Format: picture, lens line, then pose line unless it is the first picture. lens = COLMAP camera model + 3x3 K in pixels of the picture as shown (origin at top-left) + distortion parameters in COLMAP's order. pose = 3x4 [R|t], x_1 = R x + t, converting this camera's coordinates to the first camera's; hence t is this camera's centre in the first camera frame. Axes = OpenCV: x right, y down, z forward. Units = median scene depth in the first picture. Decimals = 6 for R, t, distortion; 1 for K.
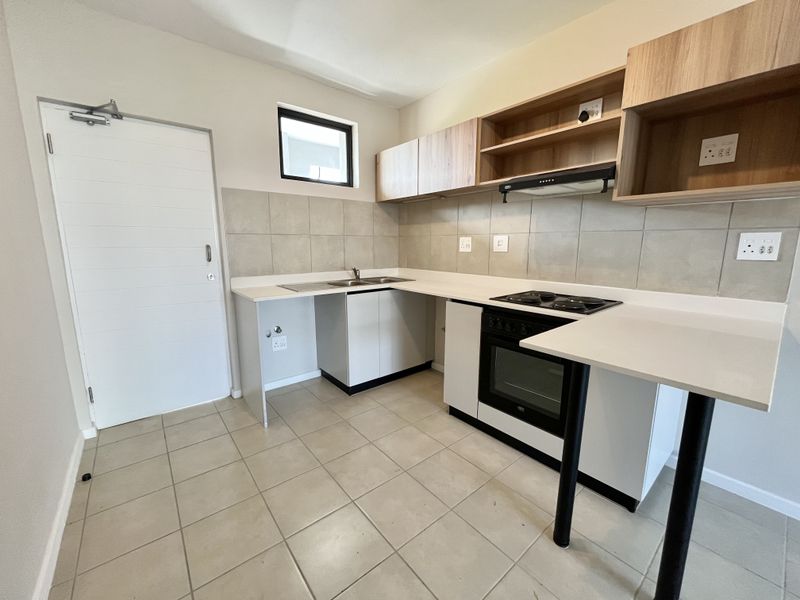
lens RADIAL K [[322.8, 0, 397.6], [0, 322.8, 297.4], [0, 0, 1]] dist [-0.002264, 0.000336]
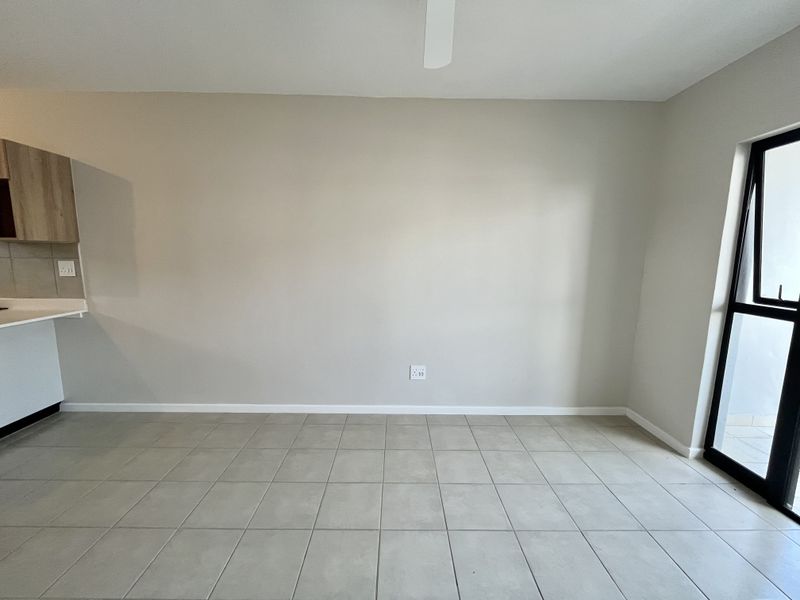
lens RADIAL K [[322.8, 0, 397.6], [0, 322.8, 297.4], [0, 0, 1]] dist [-0.002264, 0.000336]
pose [[0.632200, -0.094860, 0.768976, 0.575362], [0.117280, 0.992757, 0.026046, 0.108017], [-0.765877, 0.073719, 0.638747, -0.978802]]
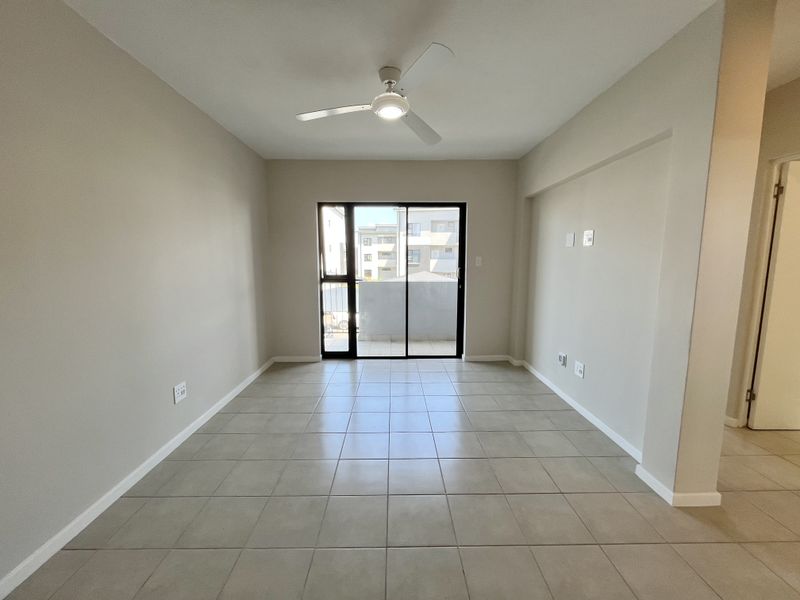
lens RADIAL K [[322.8, 0, 397.6], [0, 322.8, 297.4], [0, 0, 1]] dist [-0.002264, 0.000336]
pose [[-0.776364, -0.077066, 0.625556, 0.353885], [0.103989, 0.963233, 0.247725, -0.051668], [-0.621647, 0.257376, -0.739806, 0.007883]]
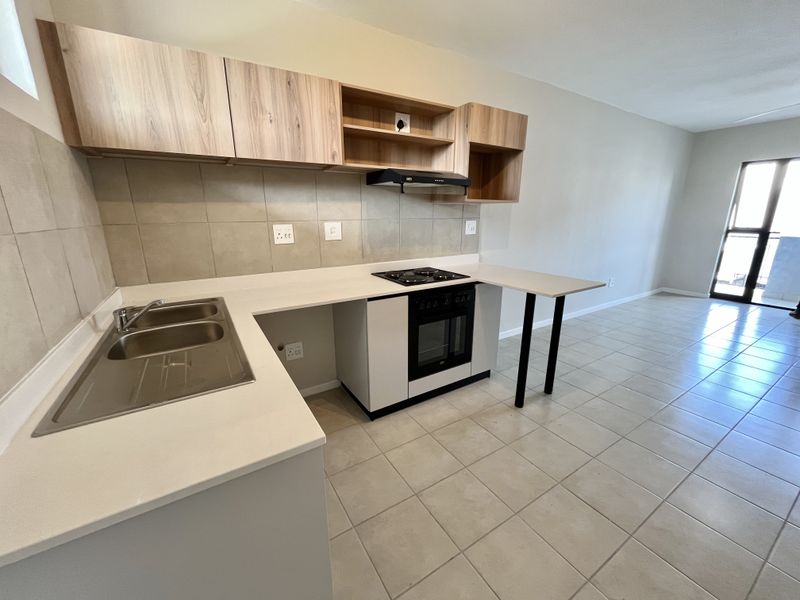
lens RADIAL K [[322.8, 0, 397.6], [0, 322.8, 297.4], [0, 0, 1]] dist [-0.002264, 0.000336]
pose [[0.135258, -0.249859, 0.958789, -0.643755], [0.171074, 0.959037, 0.225790, -0.176182], [-0.975930, 0.133484, 0.172462, 0.746857]]
